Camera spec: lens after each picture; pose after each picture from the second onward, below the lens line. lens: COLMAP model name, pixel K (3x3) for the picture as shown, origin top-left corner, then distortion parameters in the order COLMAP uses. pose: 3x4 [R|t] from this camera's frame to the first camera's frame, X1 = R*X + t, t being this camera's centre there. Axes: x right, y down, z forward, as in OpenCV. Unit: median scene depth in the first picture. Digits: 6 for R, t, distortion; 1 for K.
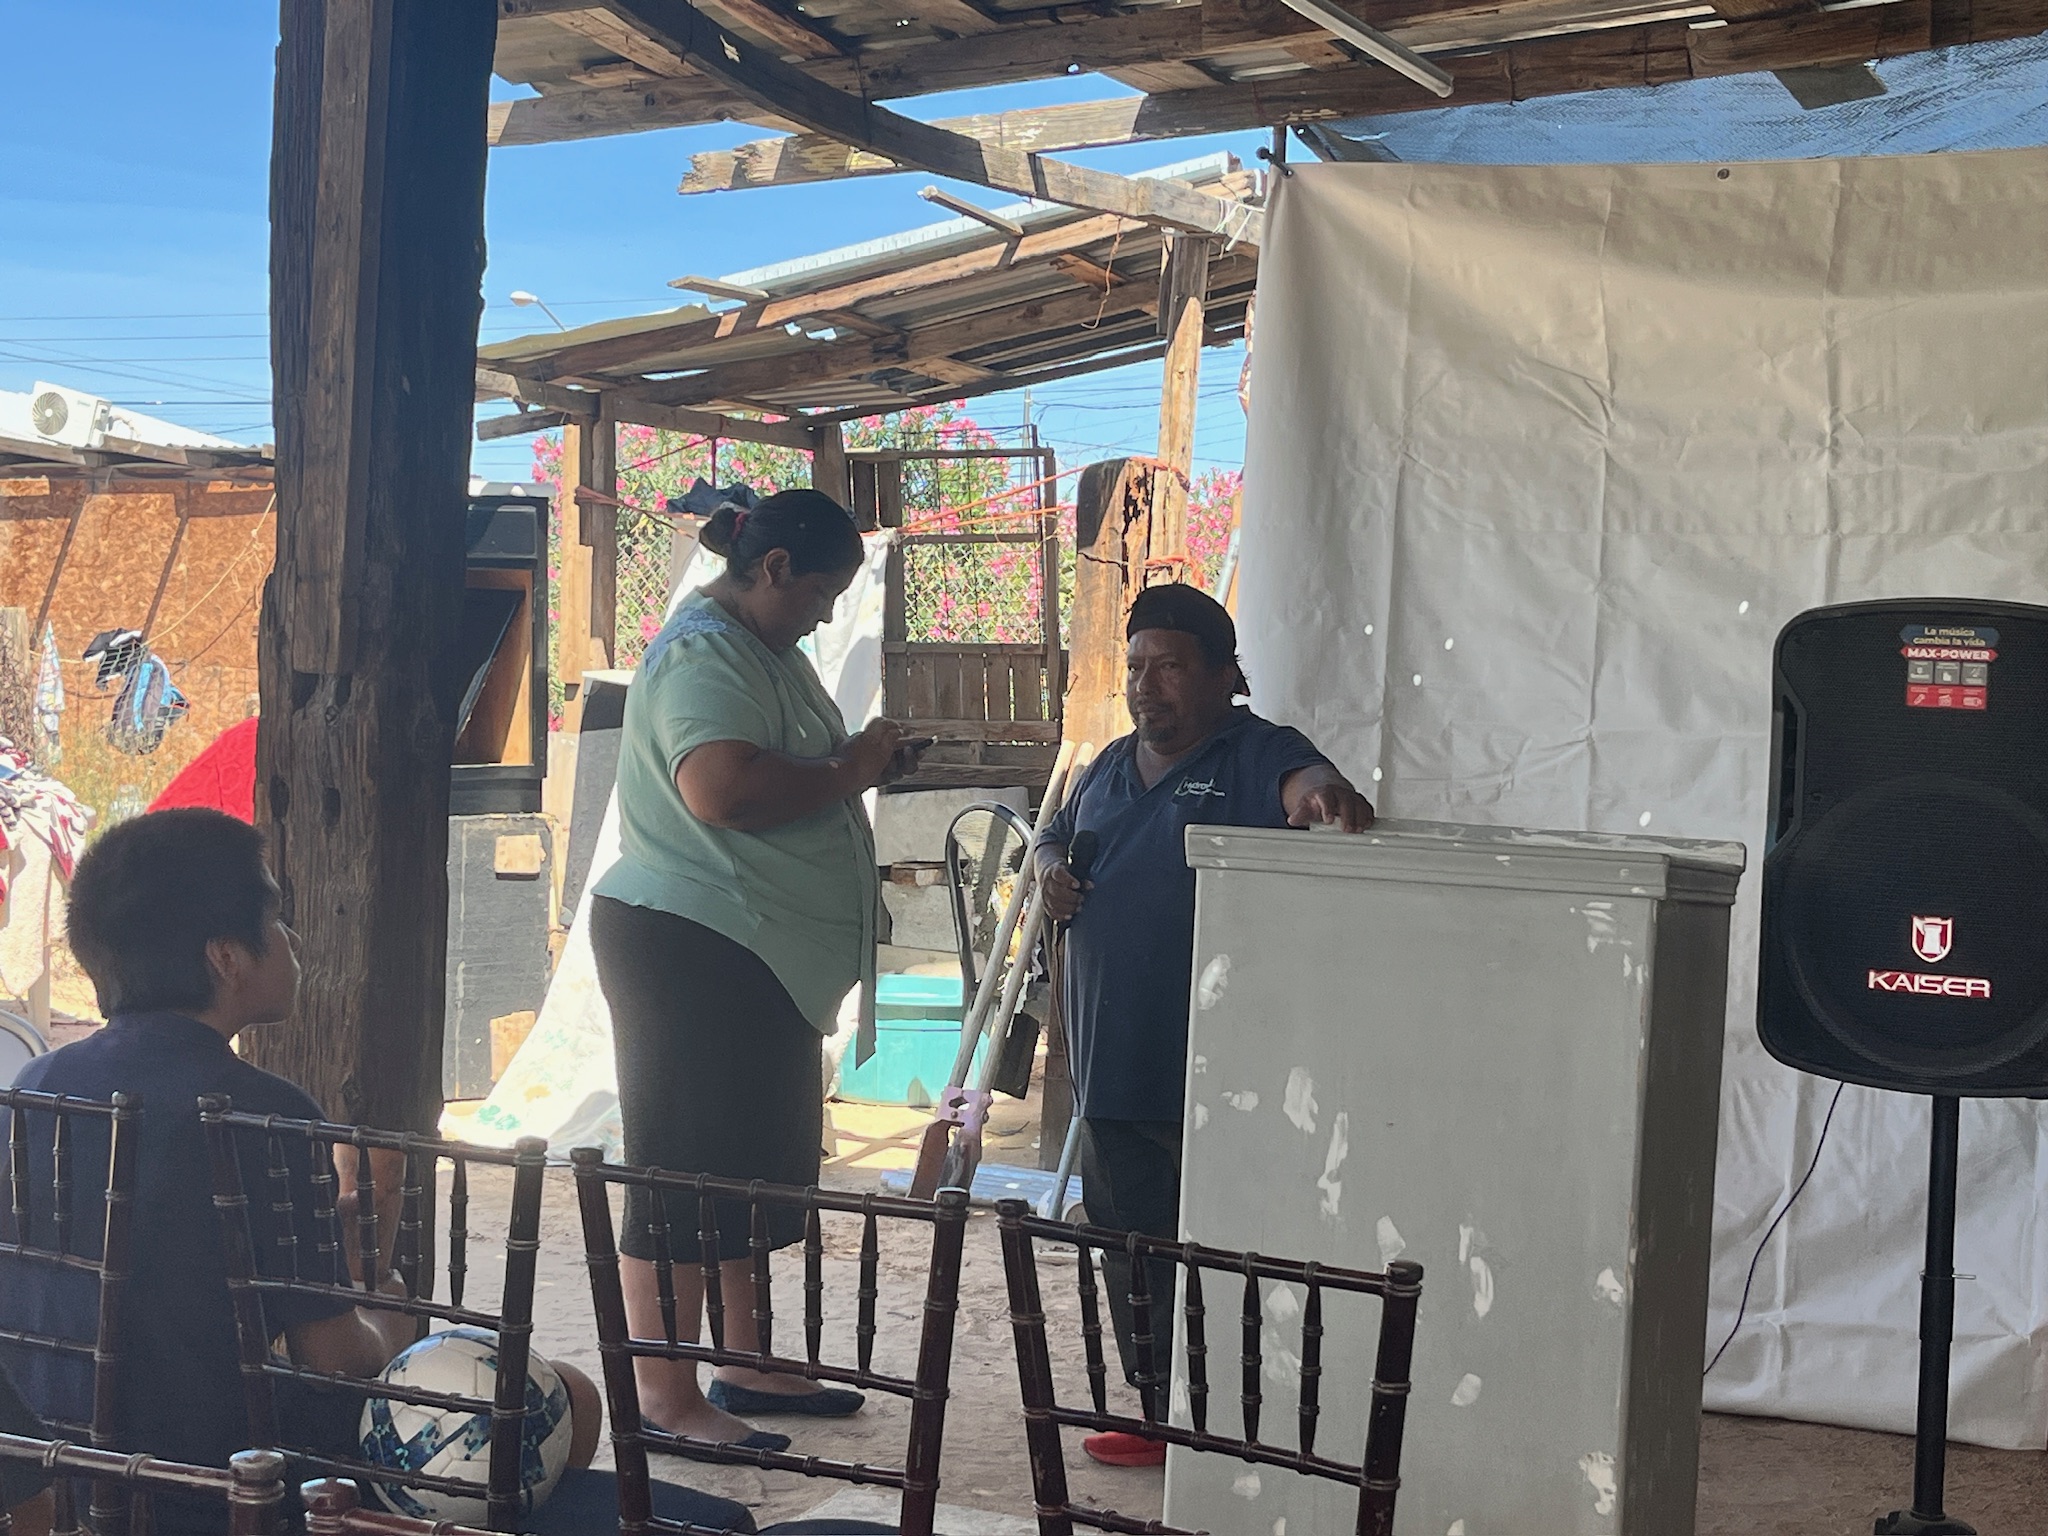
lens RADIAL K [[3063.4, 0, 1013.7], [0, 3063.4, 791.2], [0, 0, 1]] dist [0.161530, -0.662874]
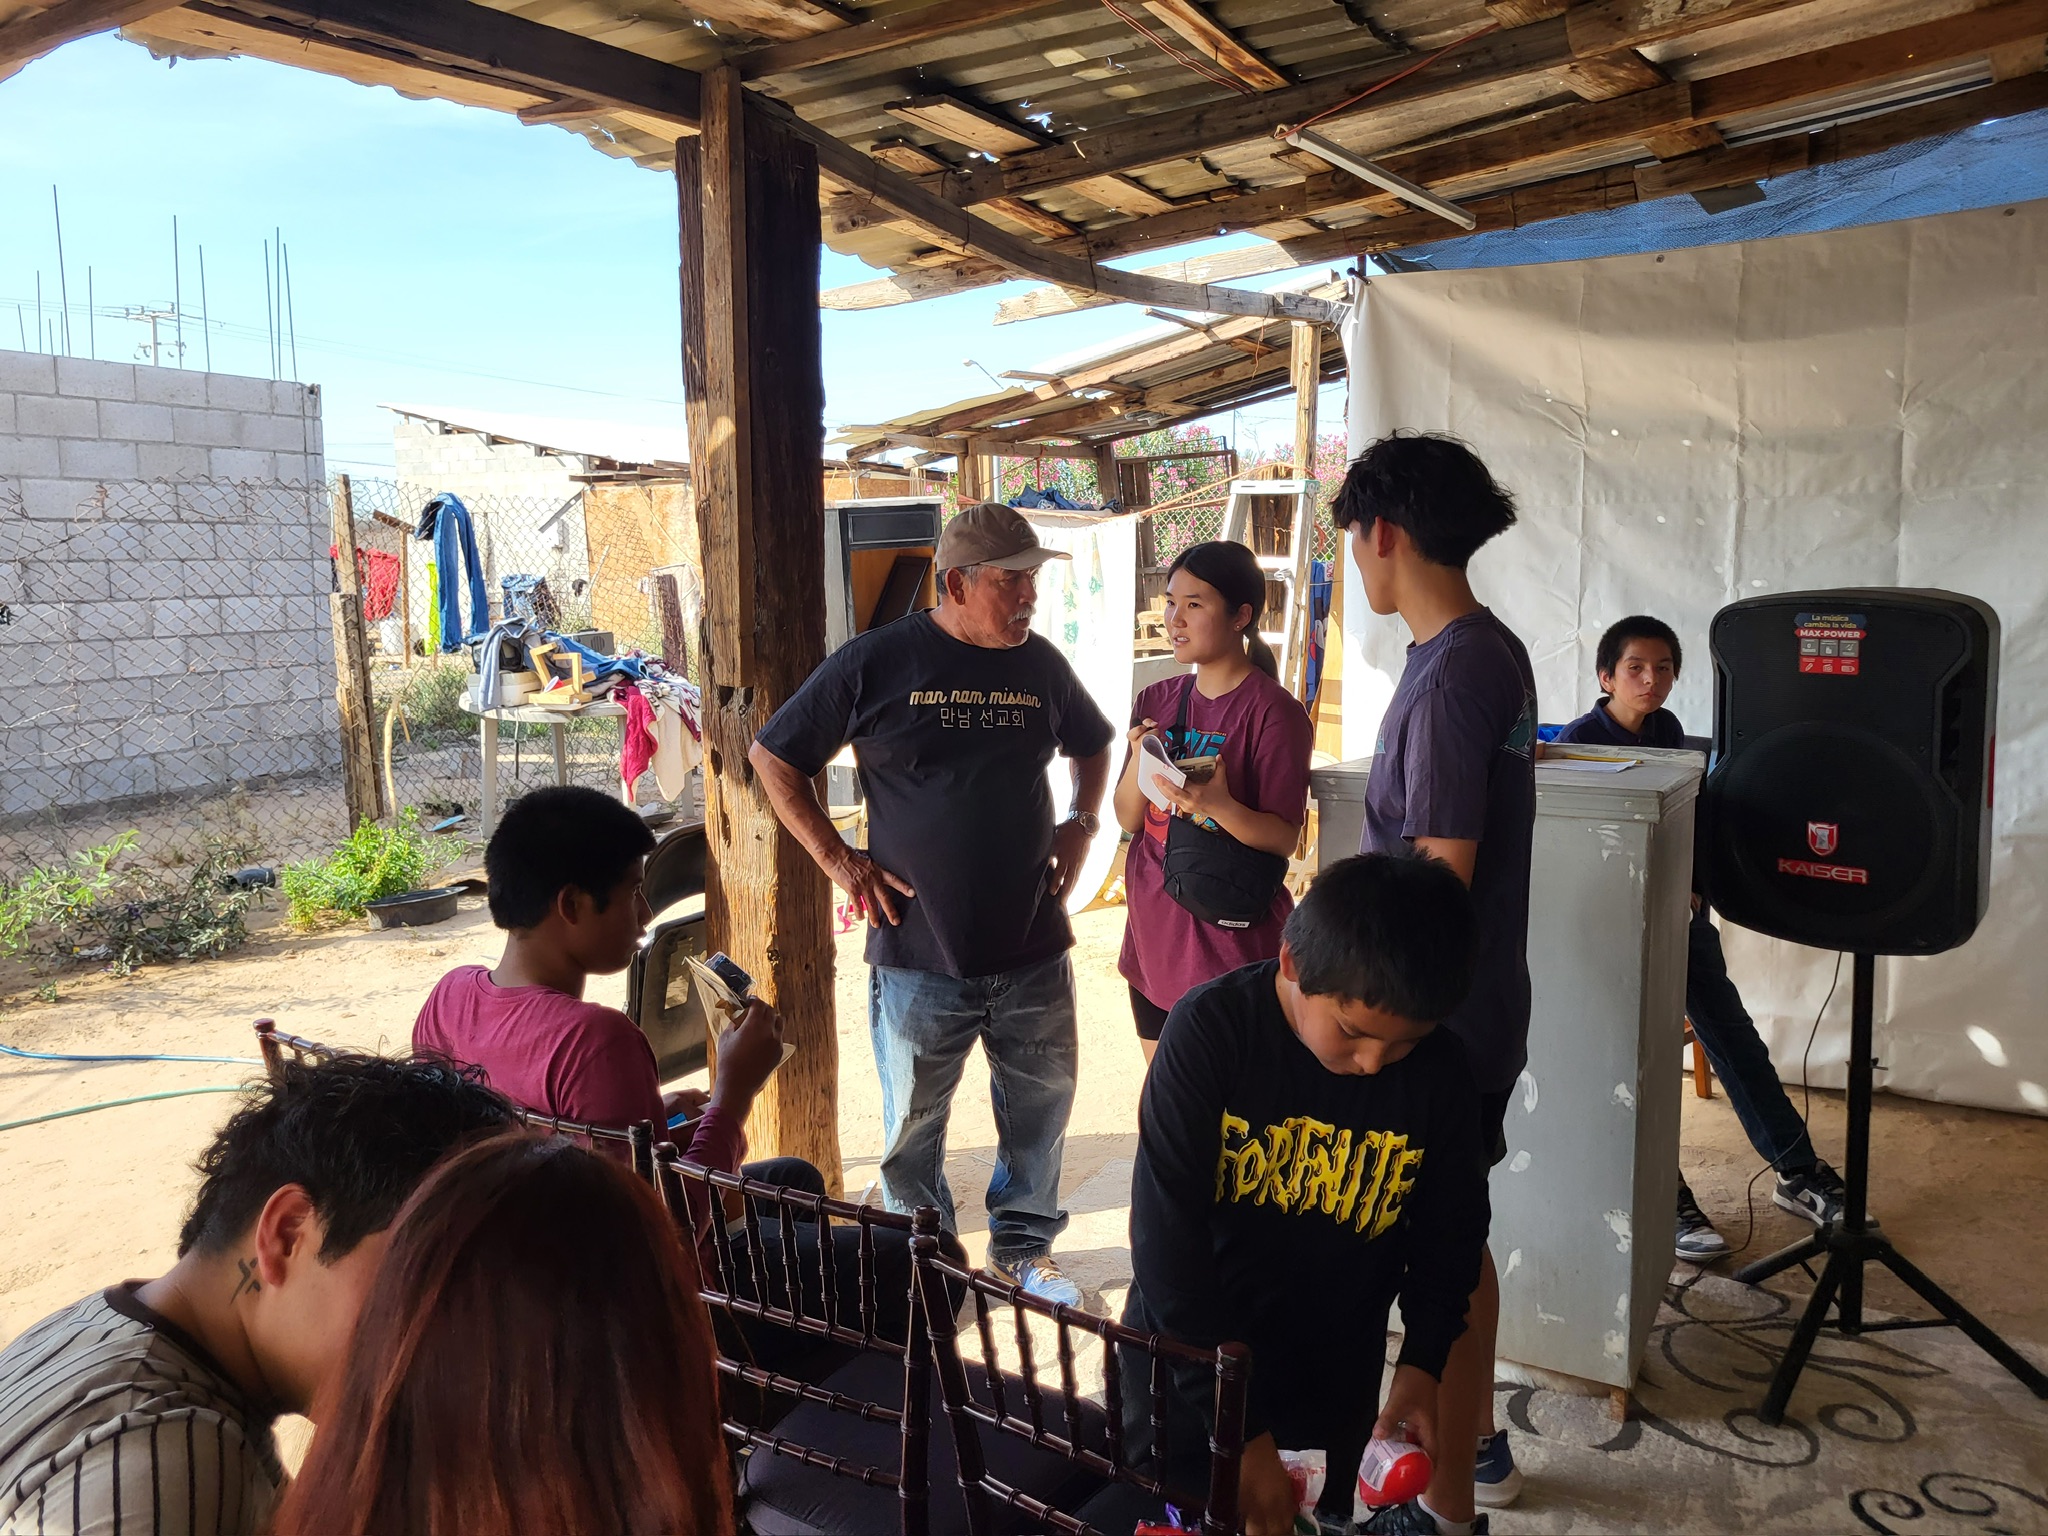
lens RADIAL K [[1570.3, 0, 1052.1], [0, 1570.3, 753.3], [0, 0, 1]] dist [0.030936, 0.002241]
pose [[0.991724, -0.041467, -0.121511, 0.018112], [0.052775, 0.994417, 0.091375, -0.047597], [0.117043, -0.097032, 0.988375, 0.172514]]
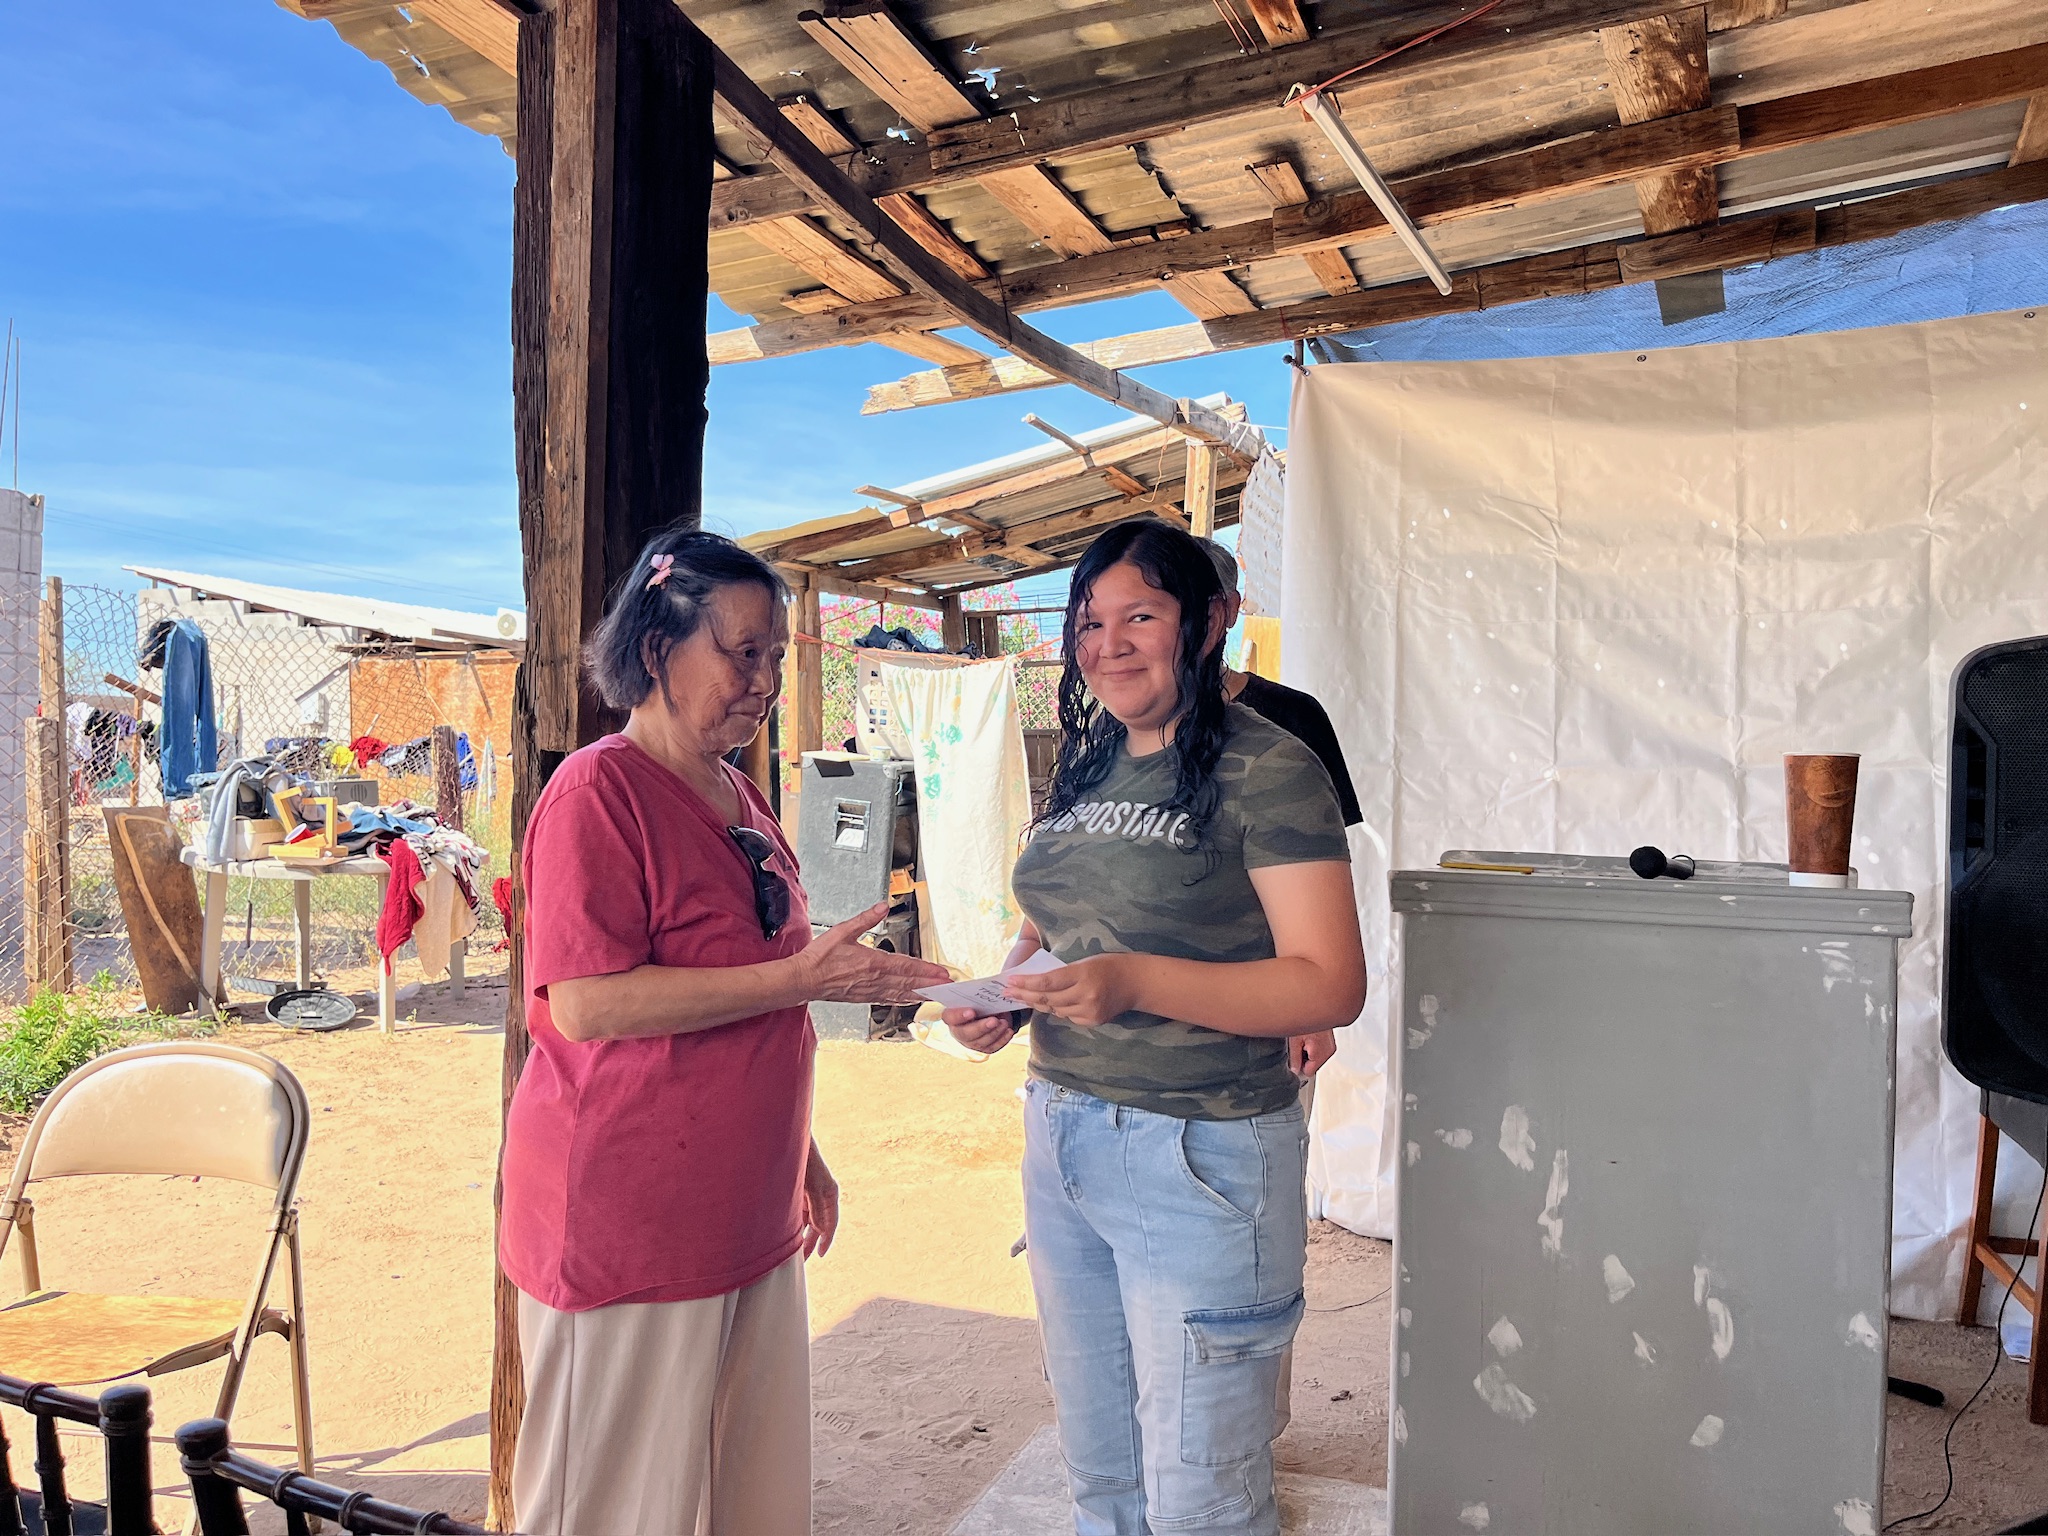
lens RADIAL K [[1569.2, 0, 1036.4], [0, 1569.2, 782.2], [0, 0, 1]] dist [0.055400, -0.080562]
pose [[0.999549, -0.028523, 0.009382, -0.045224], [0.028699, 0.999403, -0.019242, -0.008213], [-0.008827, 0.019502, 0.999771, 0.313706]]
